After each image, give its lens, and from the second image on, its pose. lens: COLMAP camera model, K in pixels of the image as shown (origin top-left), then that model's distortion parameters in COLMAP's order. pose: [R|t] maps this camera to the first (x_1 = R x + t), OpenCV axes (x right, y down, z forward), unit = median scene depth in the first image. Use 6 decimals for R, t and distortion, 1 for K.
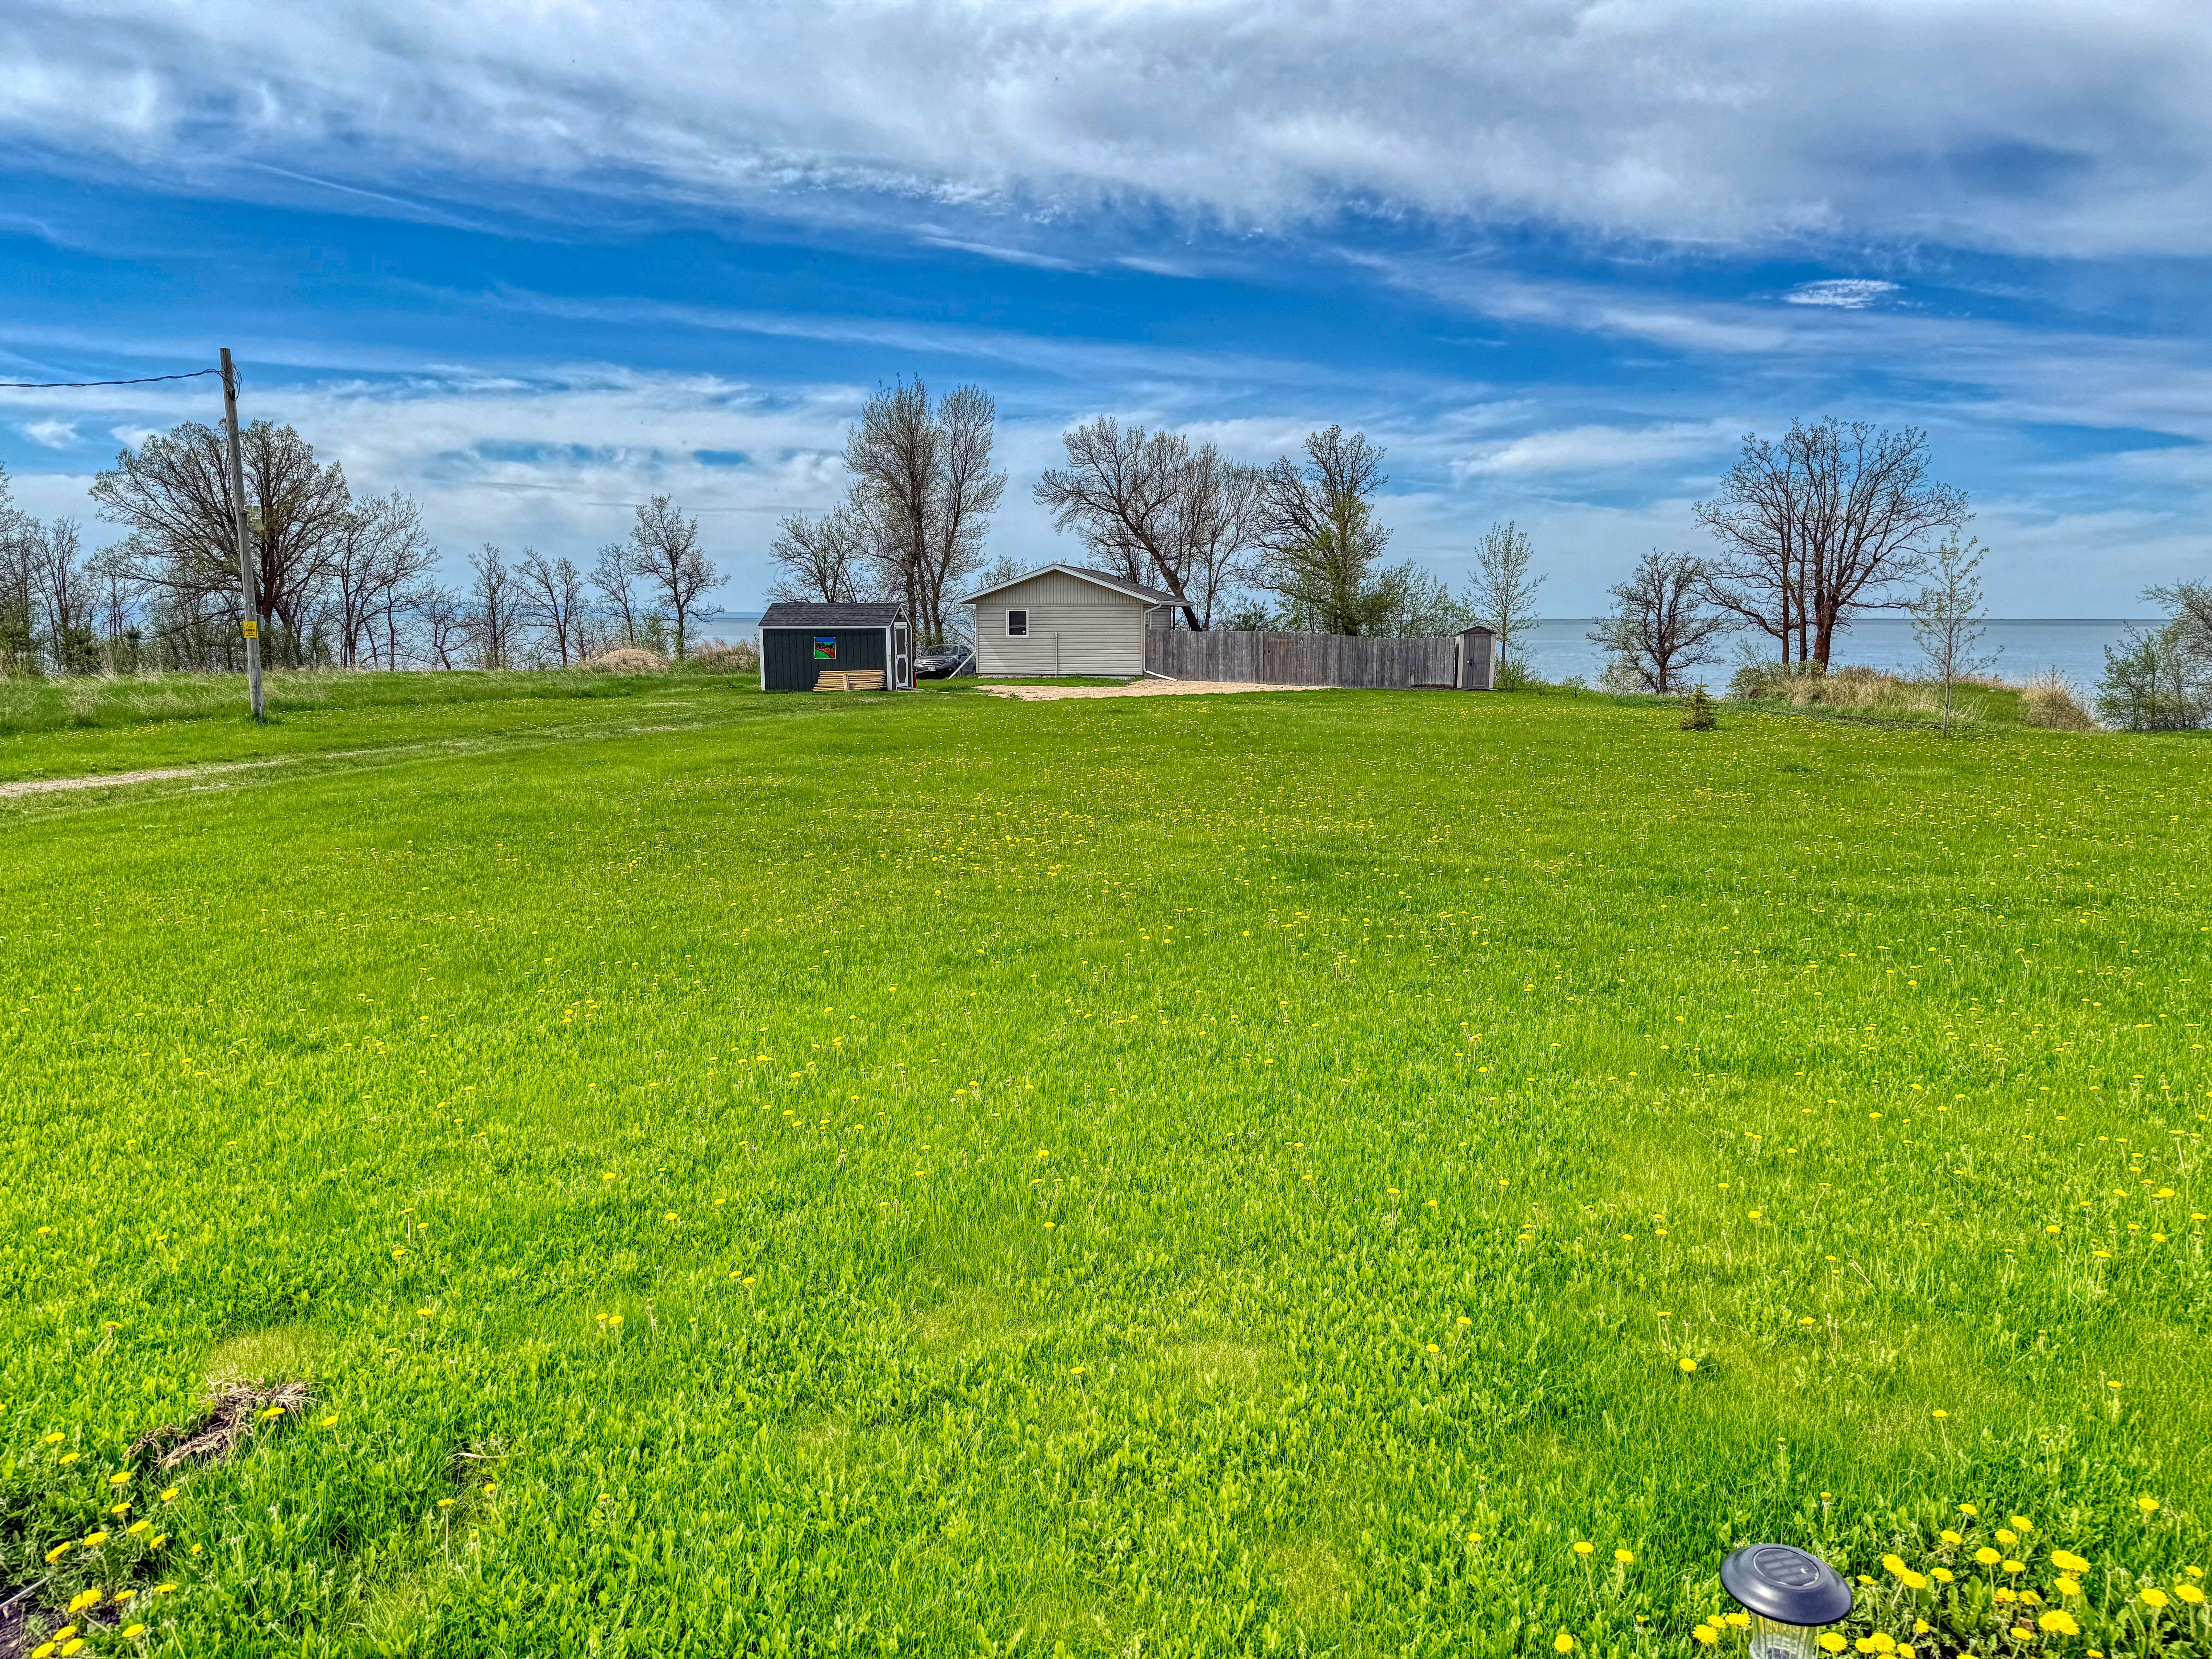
lens RADIAL K [[1556.9, 0, 1098.0], [0, 1556.9, 835.5], [0, 0, 1]] dist [0.078778, -0.008025]
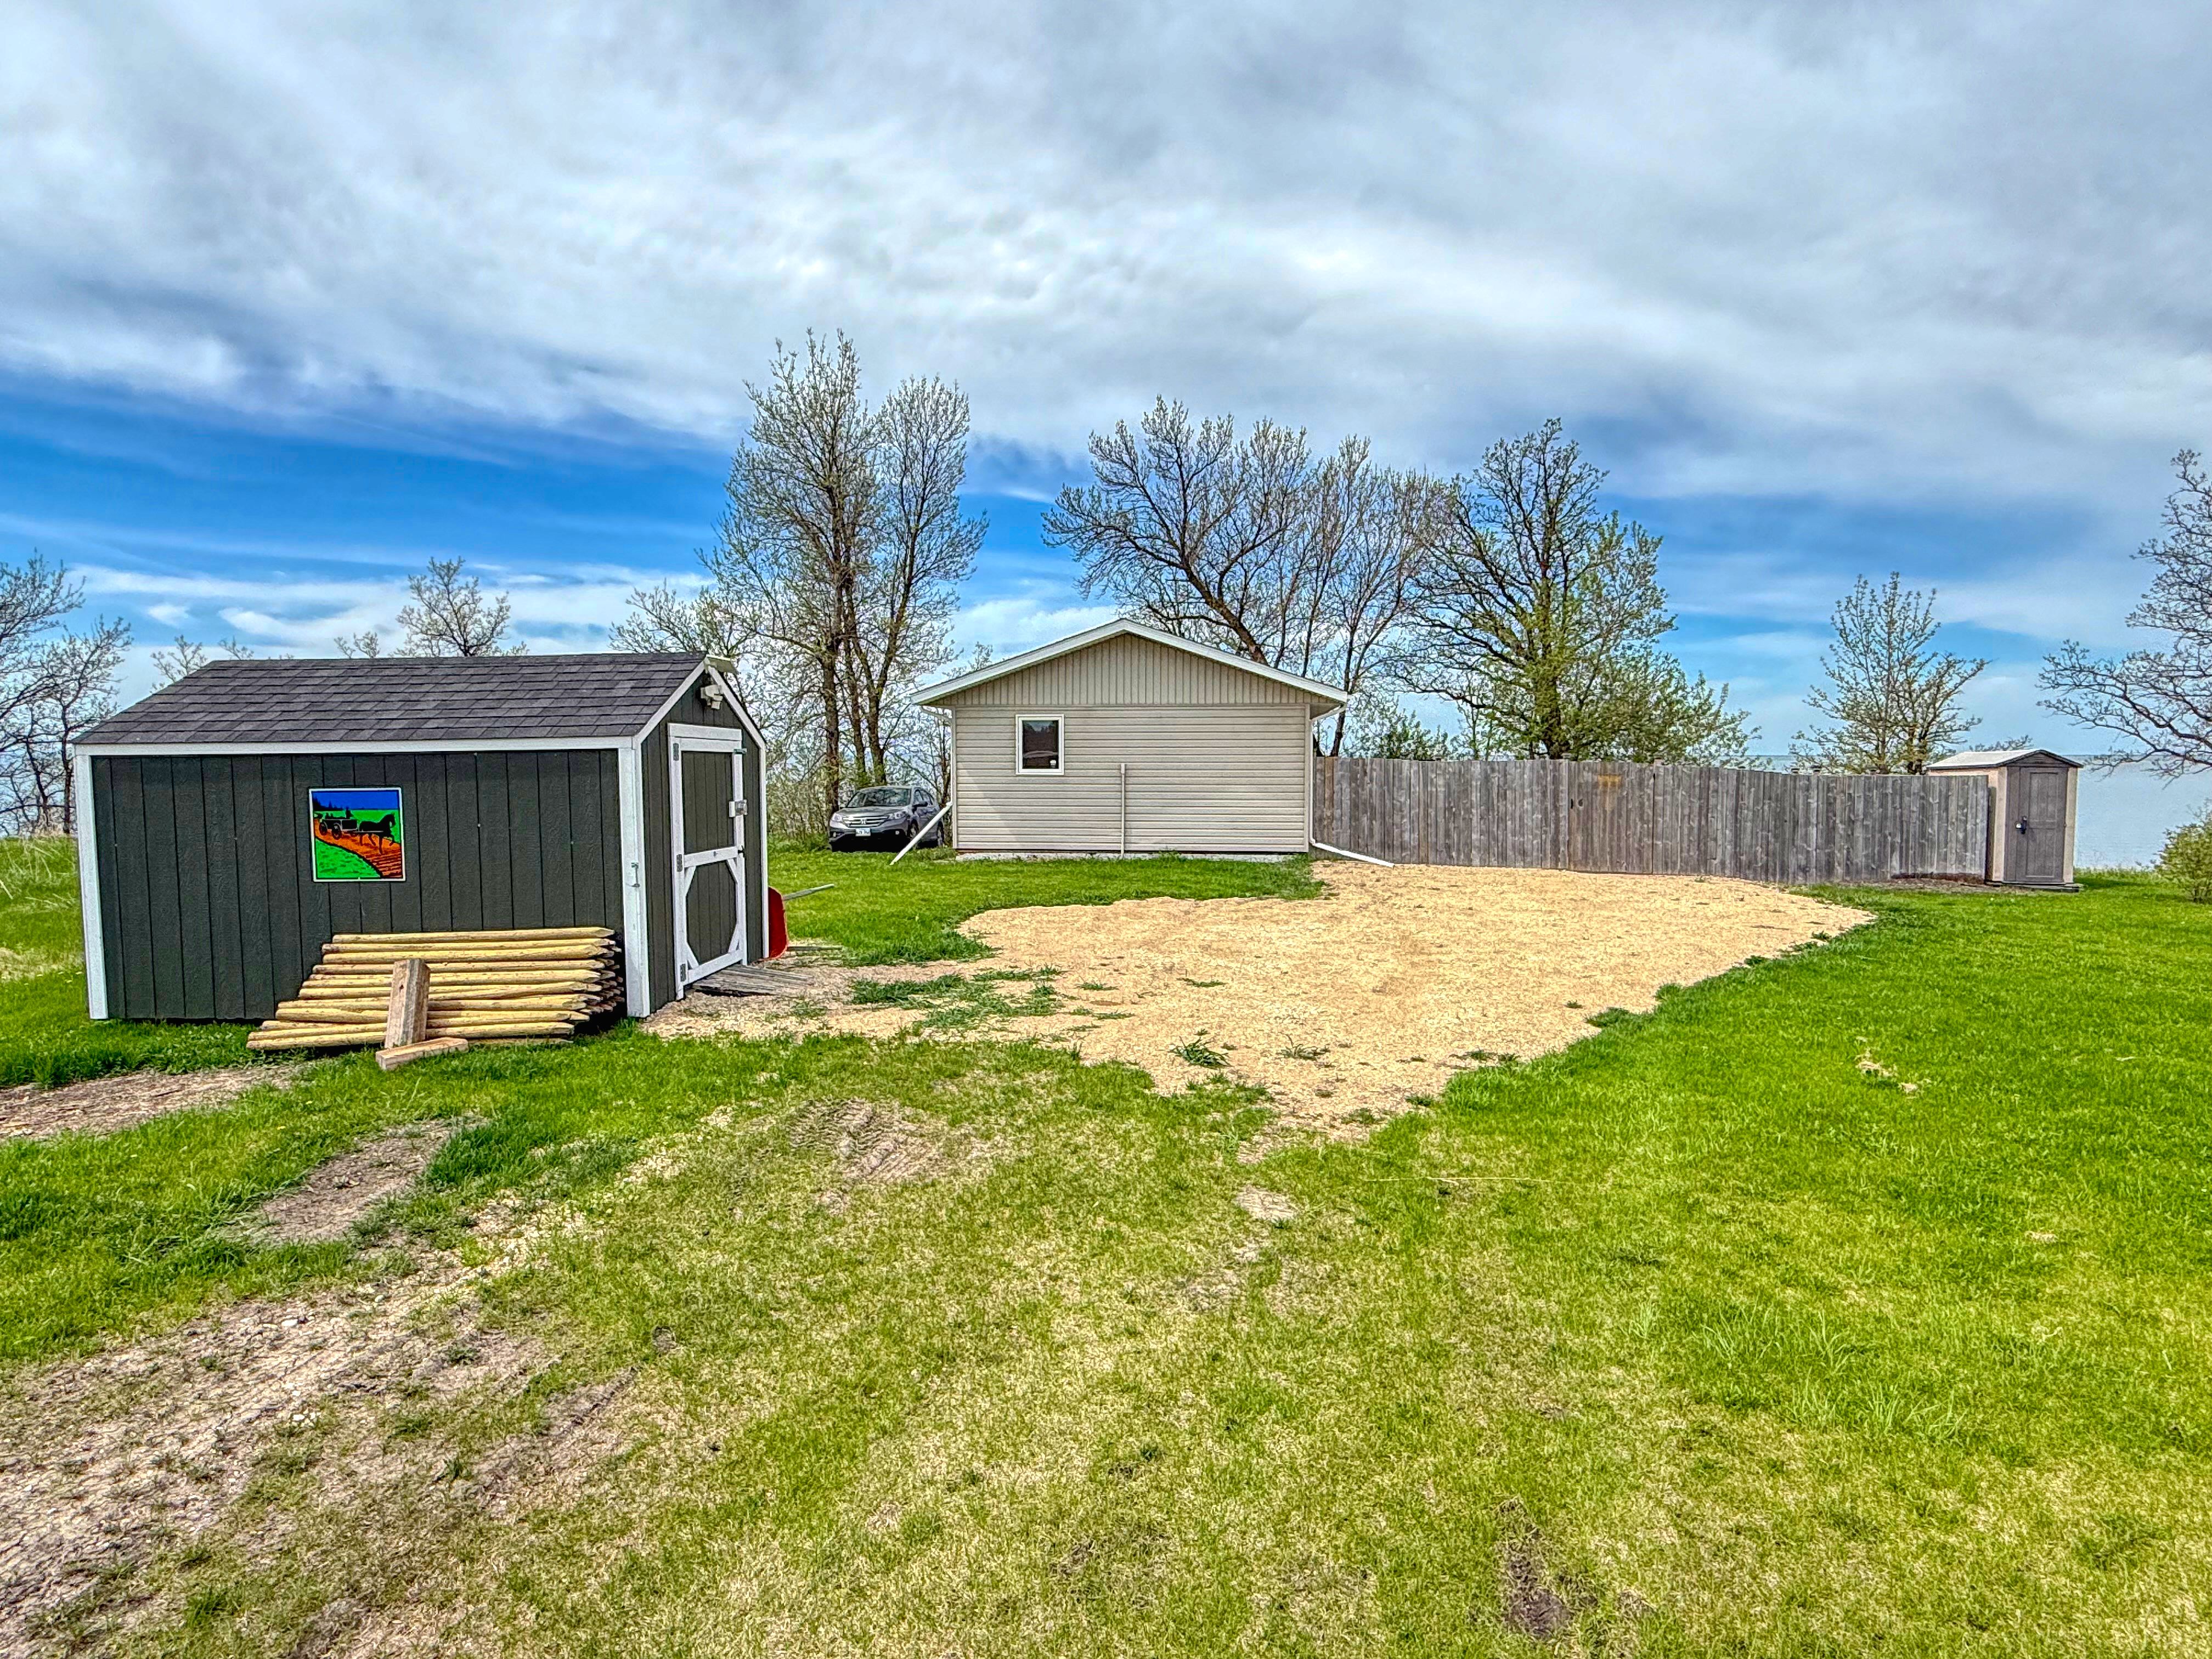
lens RADIAL K [[1206.8, 0, 1102.1], [0, 1206.8, 822.4], [0, 0, 1]] dist [0.000197, -0.000397]
pose [[0.997093, -0.008215, 0.075748, -0.047876], [0.014338, 0.996639, -0.080650, -0.064326], [-0.074831, 0.081502, 0.993860, 0.494960]]
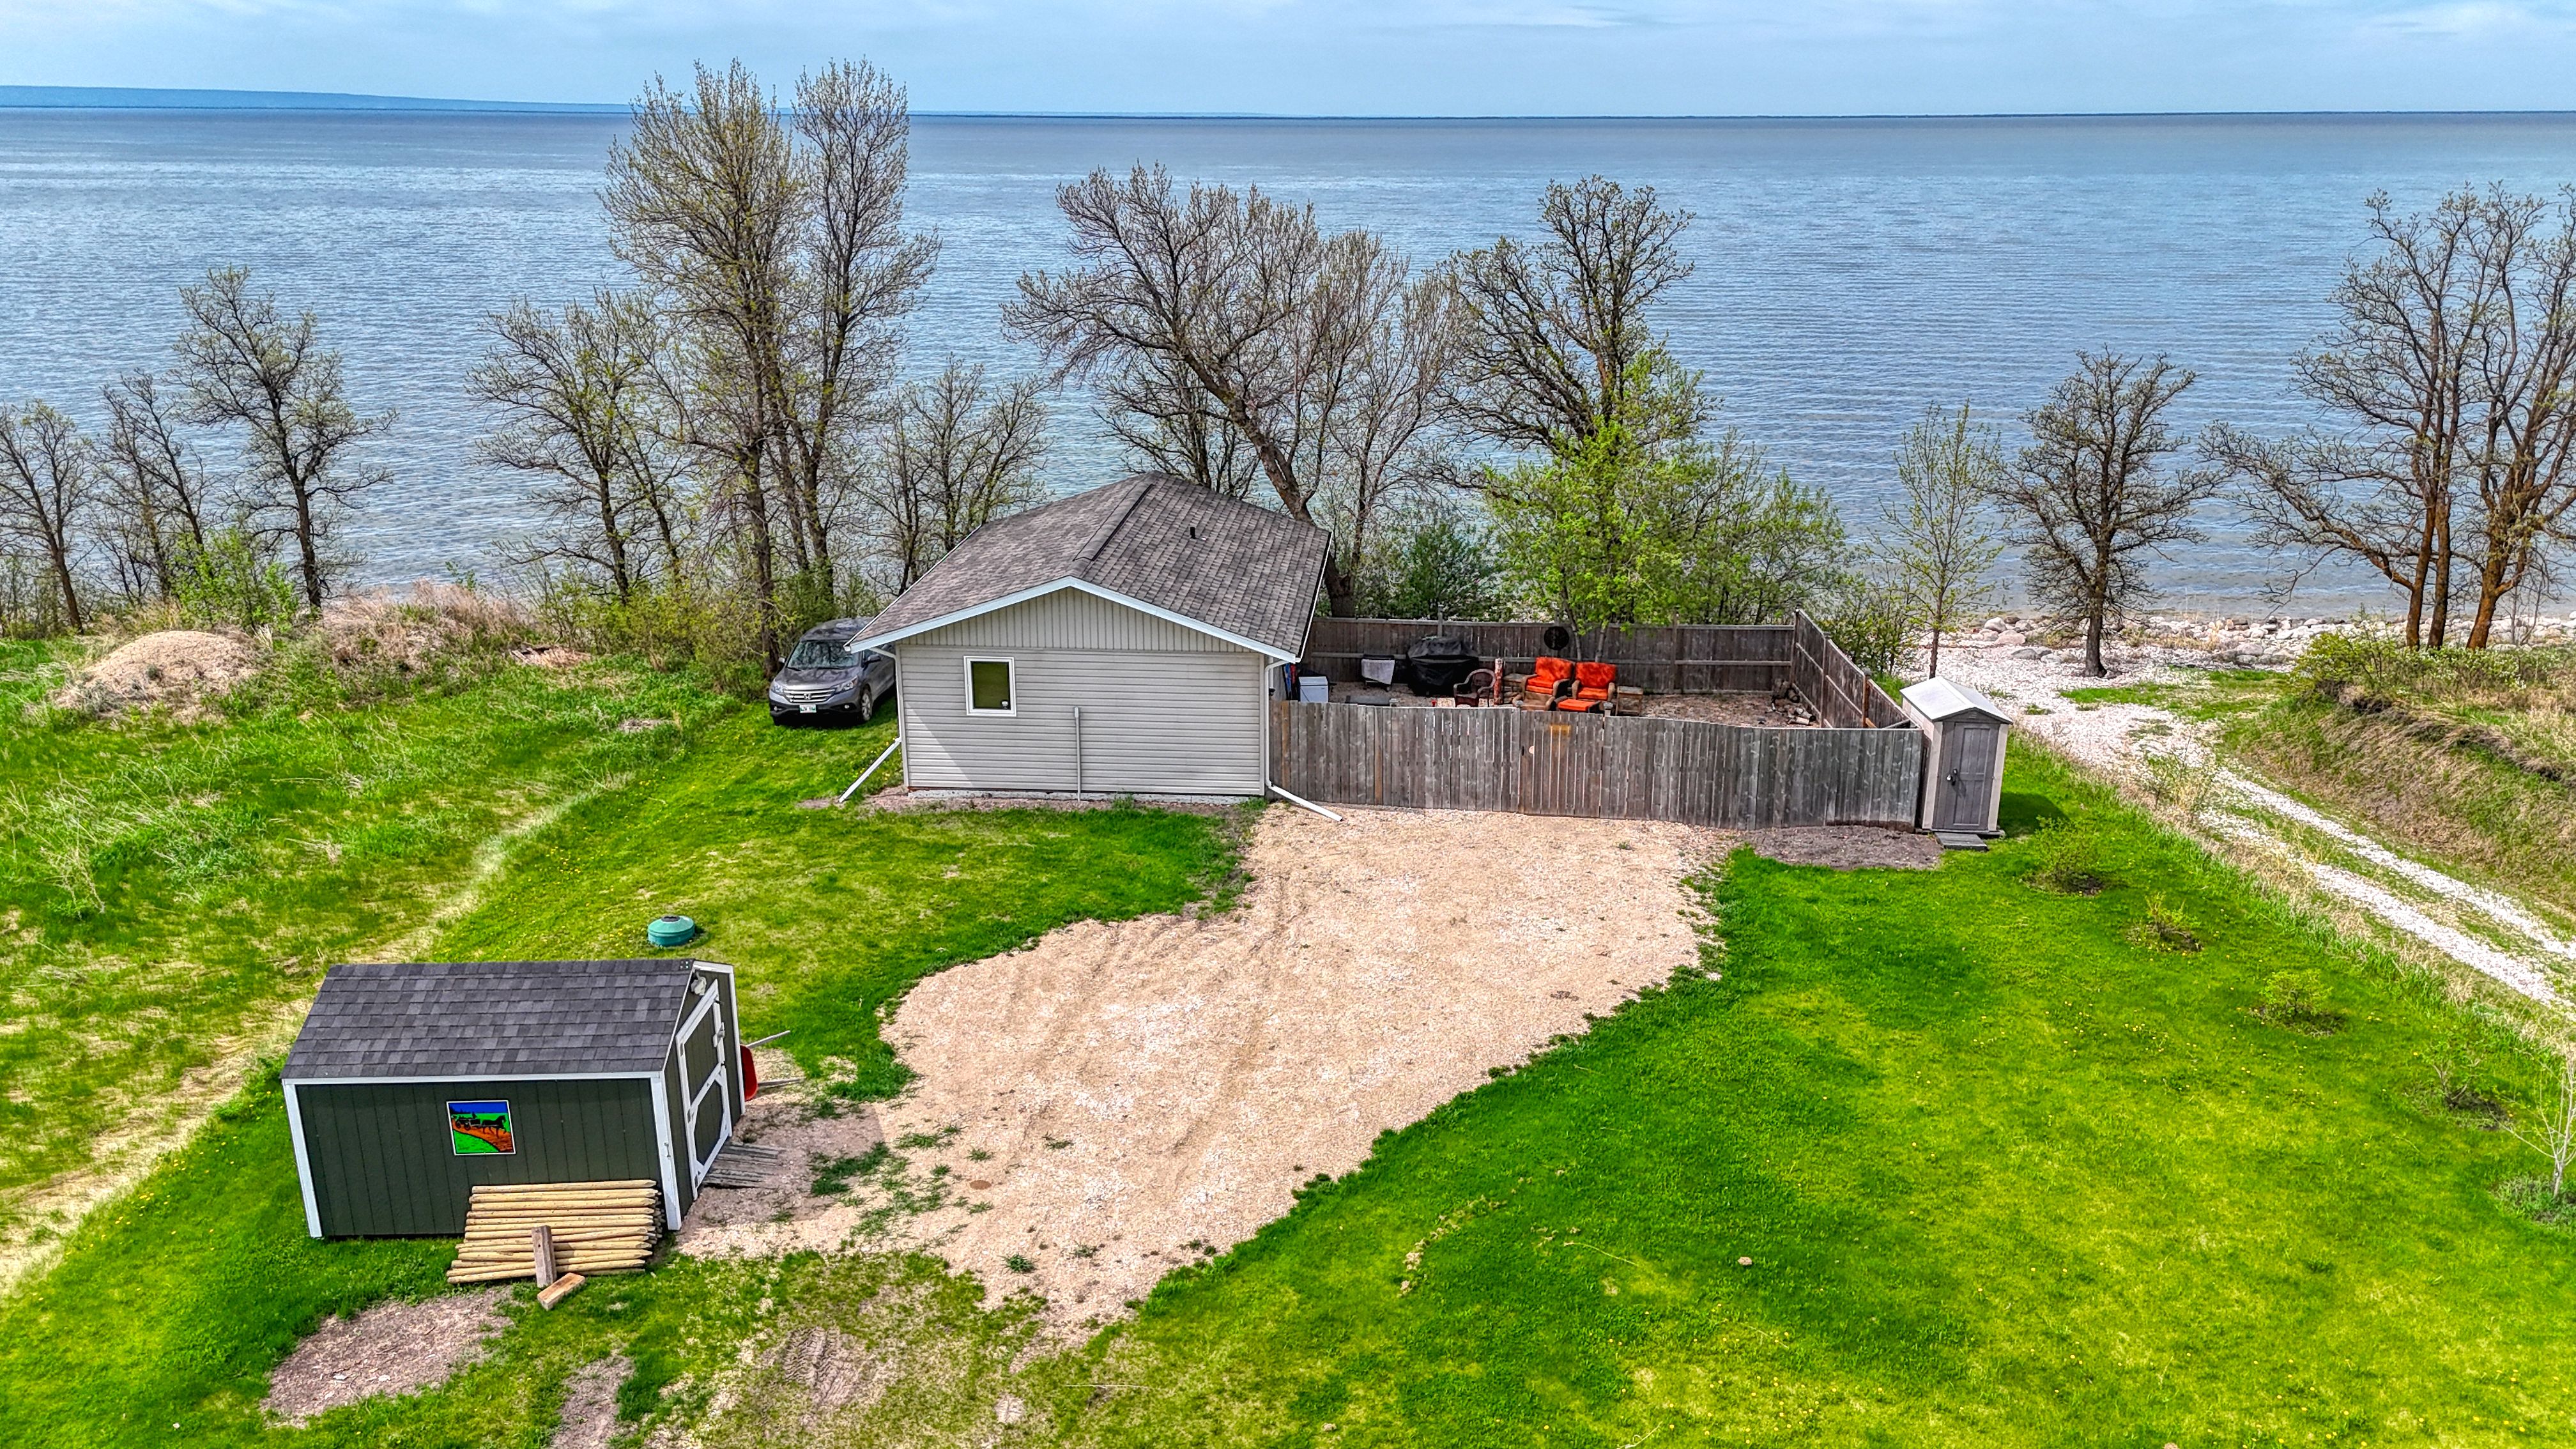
lens RADIAL K [[1889.6, 0, 1288.0], [0, 1889.6, 724.5], [0, 0, 1]] dist [0.070162, -0.079005]
pose [[0.992290, -0.039672, 0.117418, -0.023898], [0.019325, 0.985324, 0.169600, -0.170421], [-0.122423, -0.166023, 0.978493, 0.343623]]
